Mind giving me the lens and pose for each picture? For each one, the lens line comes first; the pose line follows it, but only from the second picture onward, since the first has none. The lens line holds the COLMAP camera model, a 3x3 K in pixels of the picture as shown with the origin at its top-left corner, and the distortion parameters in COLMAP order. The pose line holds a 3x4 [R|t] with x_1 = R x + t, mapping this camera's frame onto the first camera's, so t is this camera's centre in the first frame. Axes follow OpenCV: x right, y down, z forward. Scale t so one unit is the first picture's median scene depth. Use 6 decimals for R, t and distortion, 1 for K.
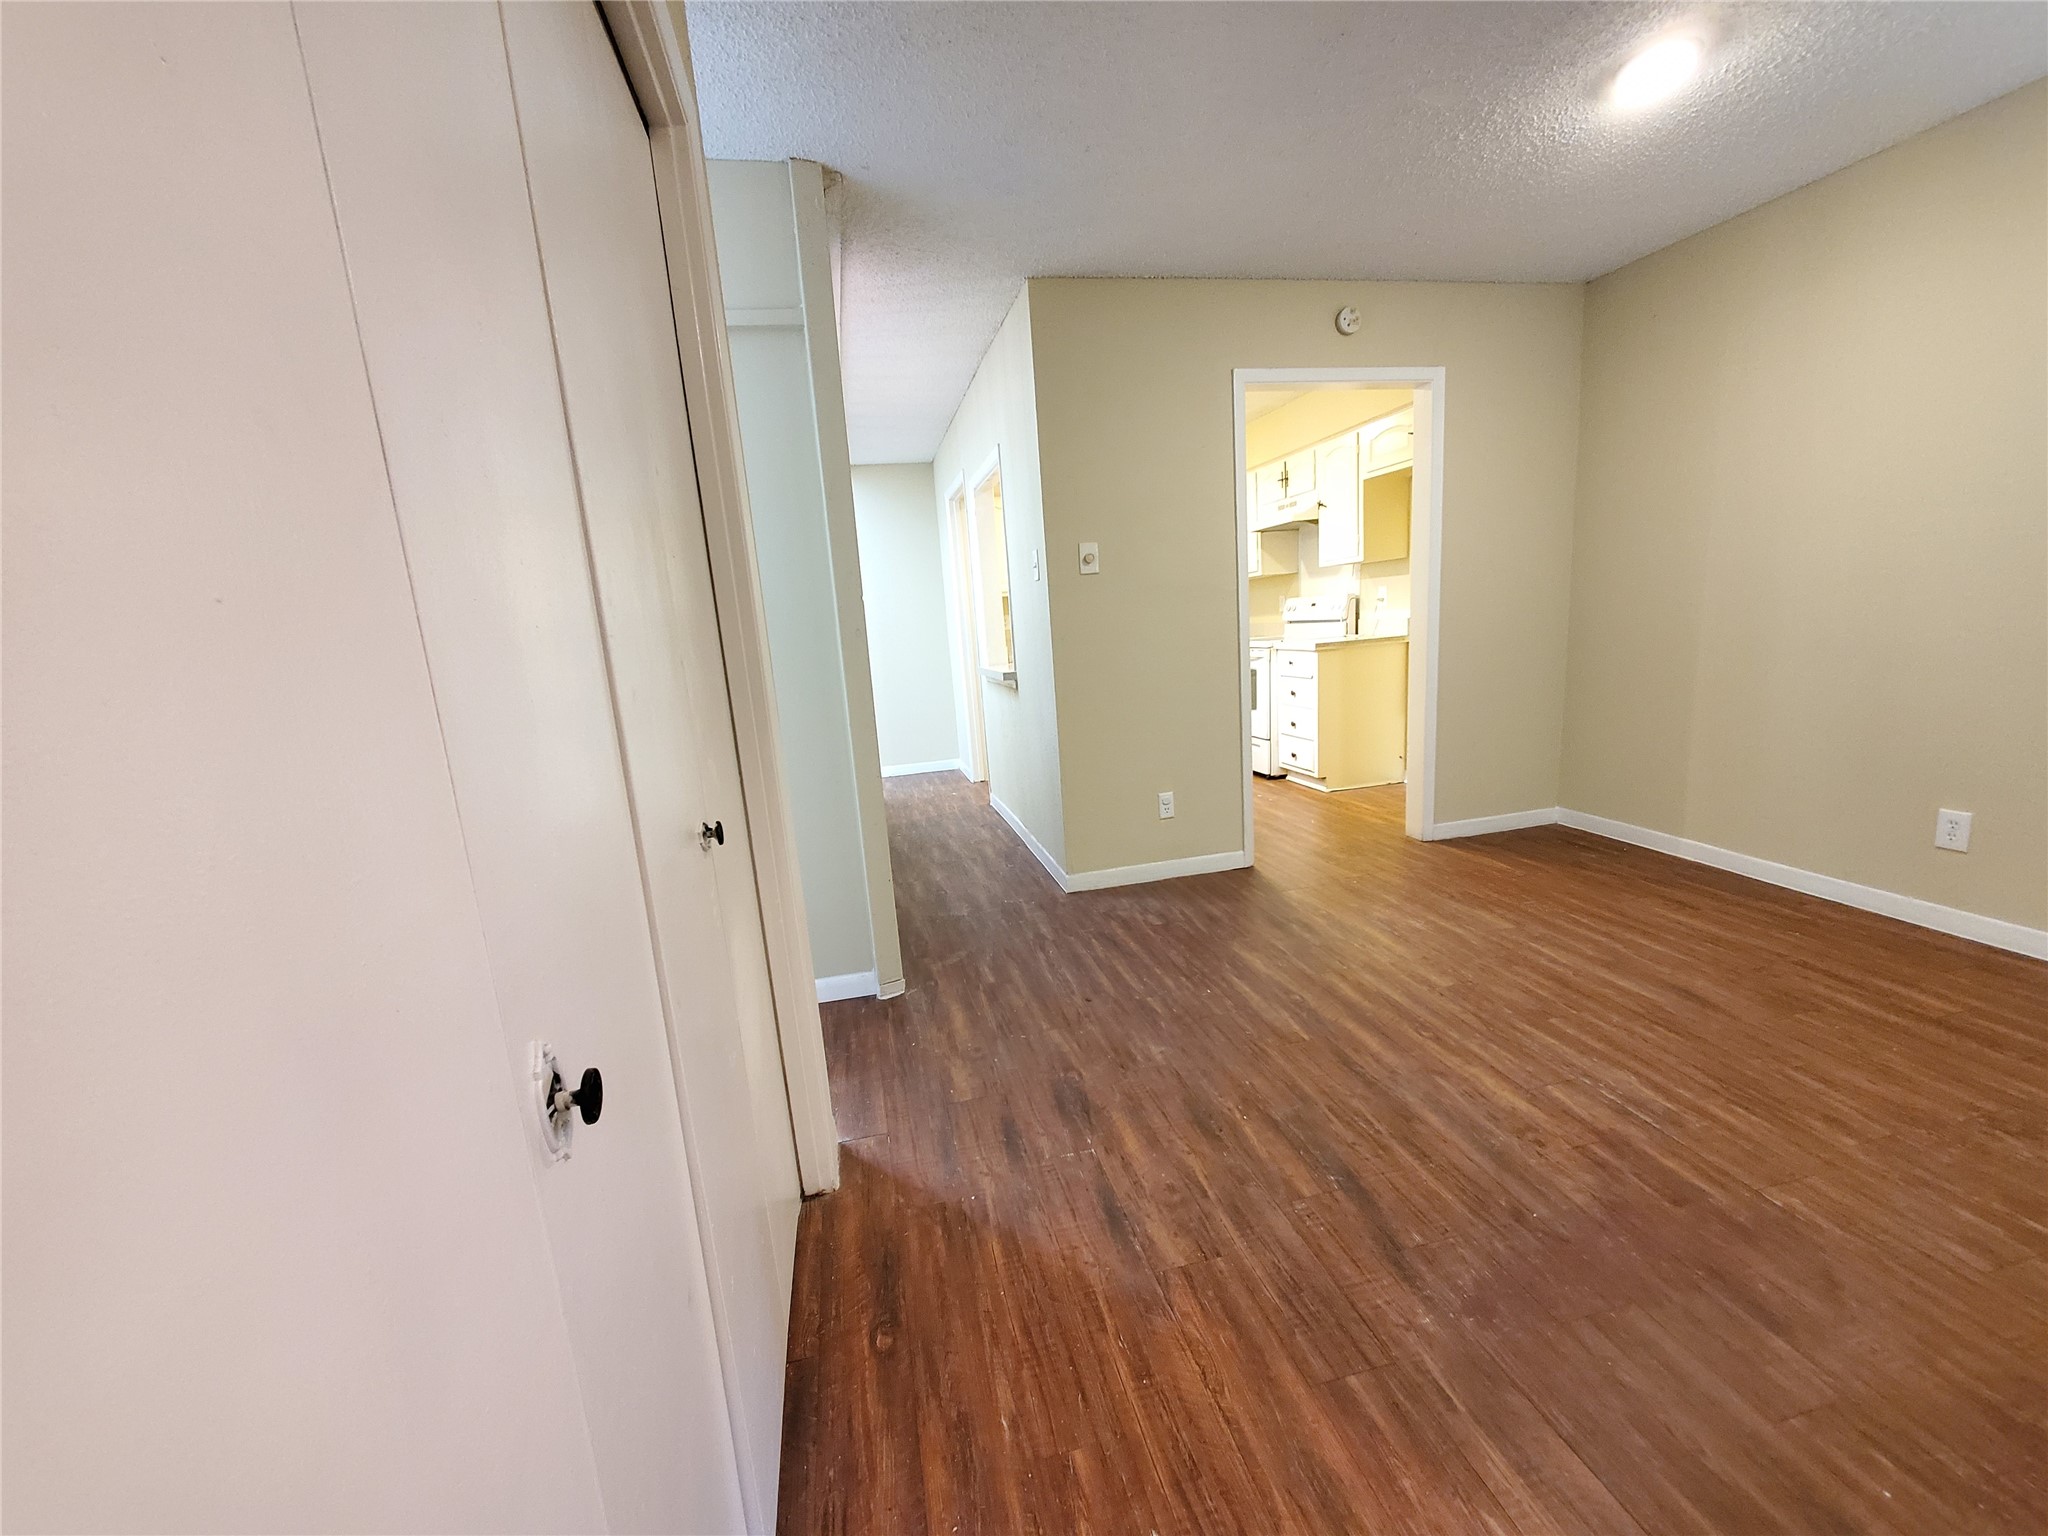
lens RADIAL K [[811.1, 0, 1033.2], [0, 811.1, 774.2], [0, 0, 1]] dist [0.004616, -0.001957]
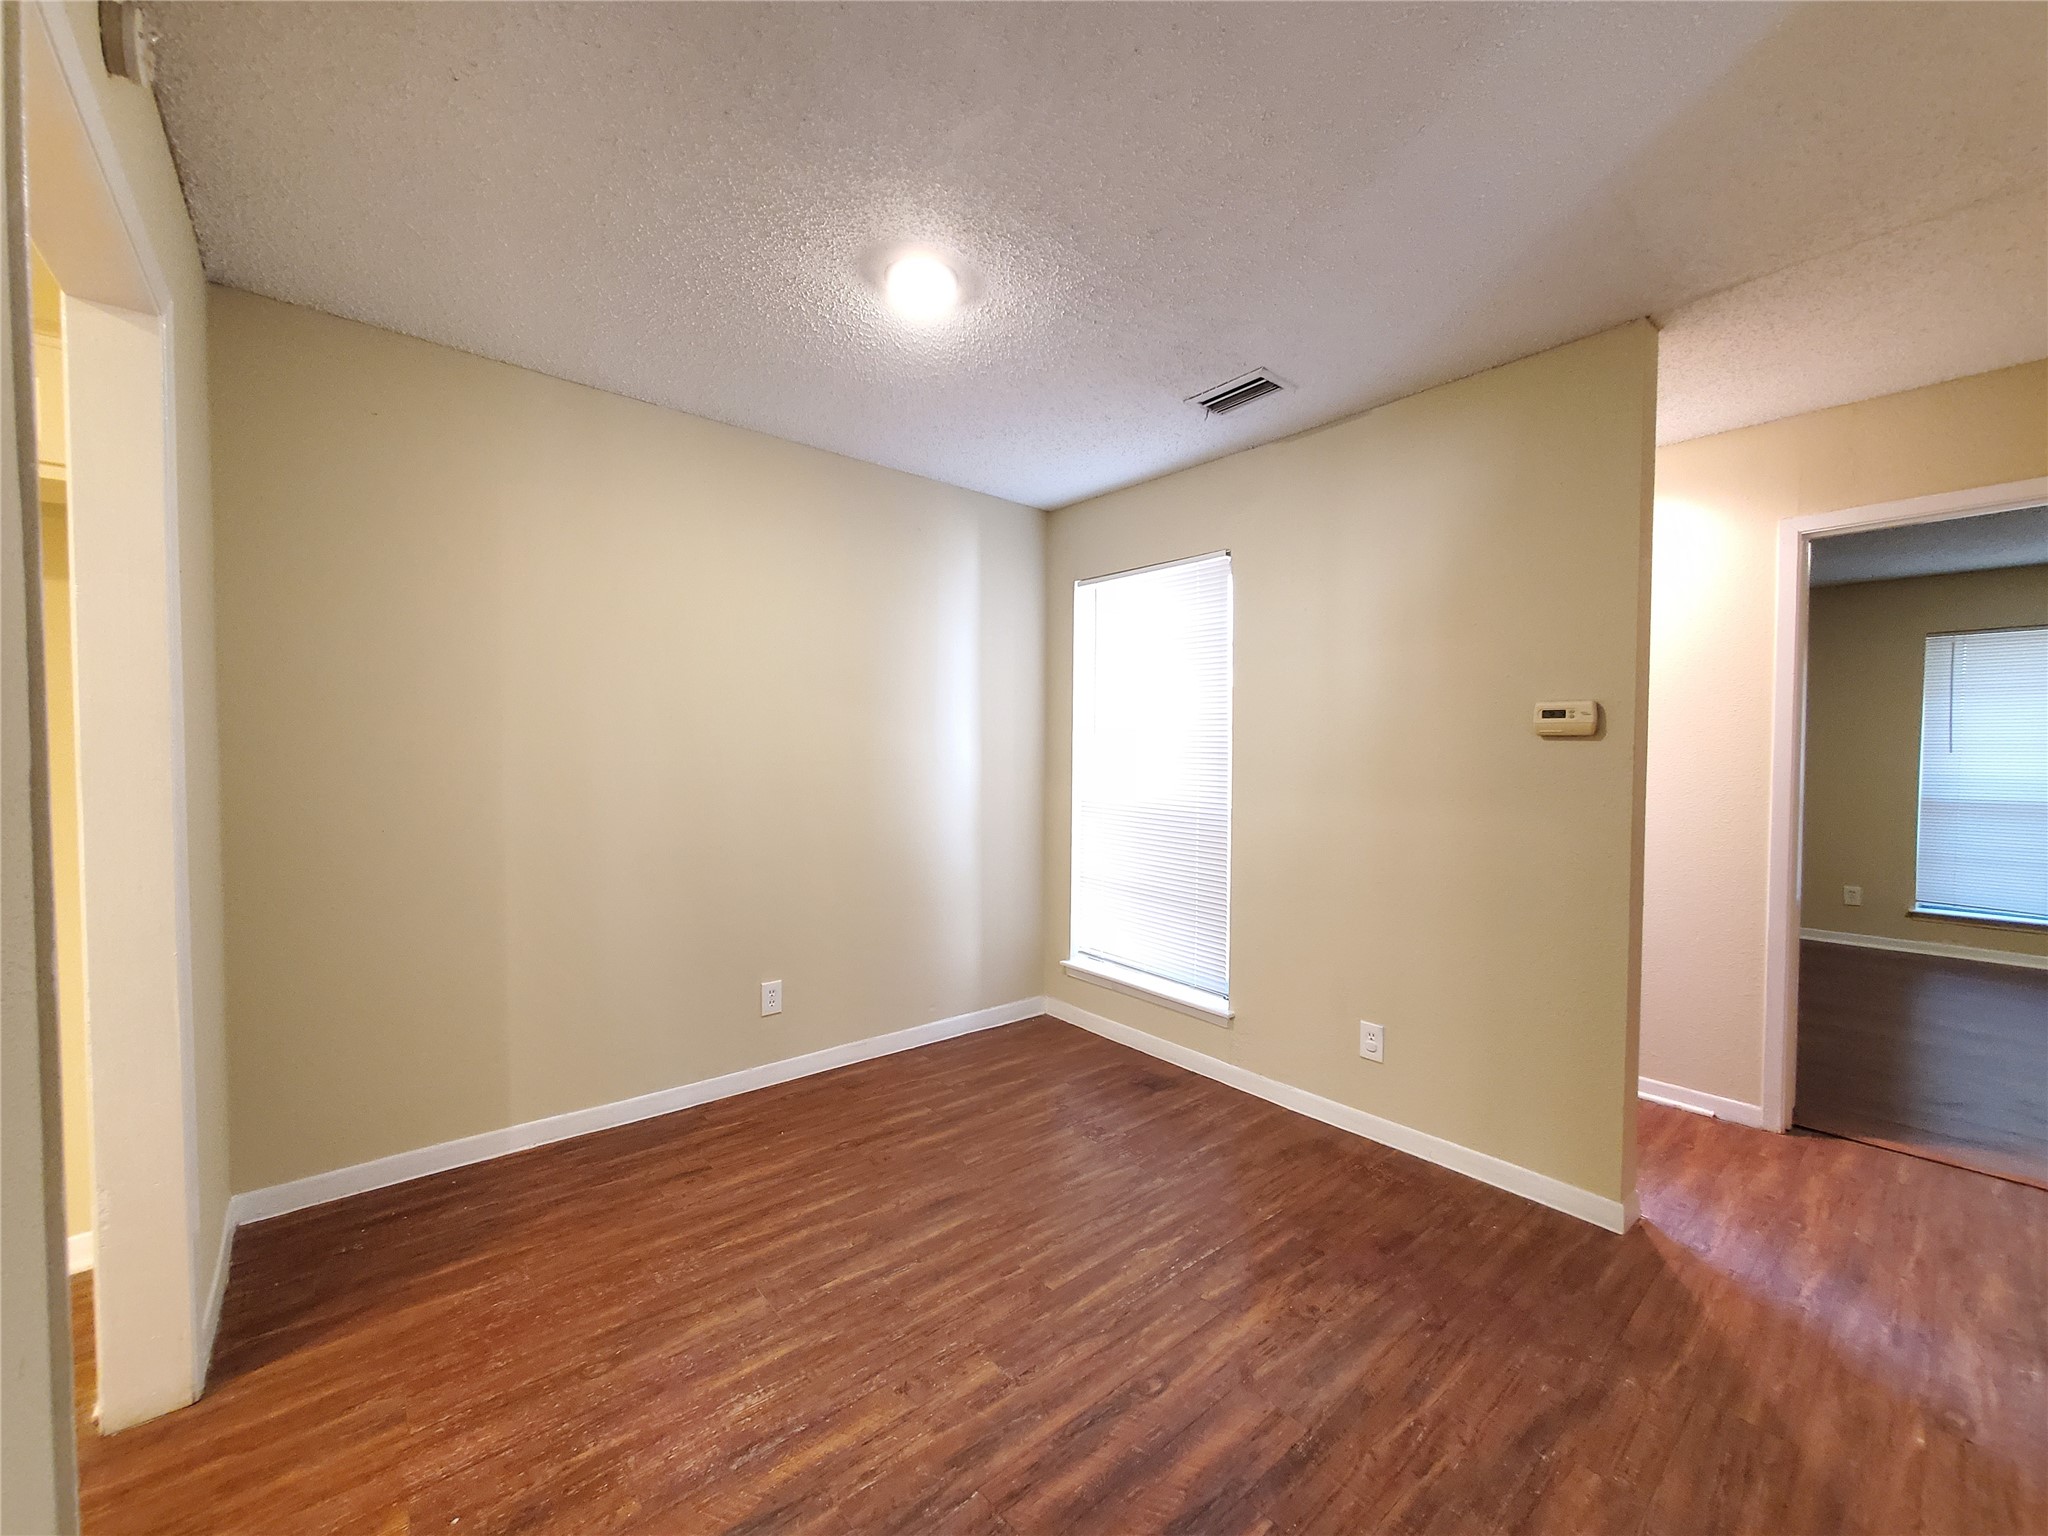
lens RADIAL K [[811.1, 0, 1027.5], [0, 811.1, 767.2], [0, 0, 1]] dist [0.004616, -0.001957]
pose [[-0.457358, 0.048205, 0.887975, -0.124142], [0.196165, 0.979402, 0.047868, -0.250378], [-0.867377, 0.196082, -0.457393, 1.165204]]
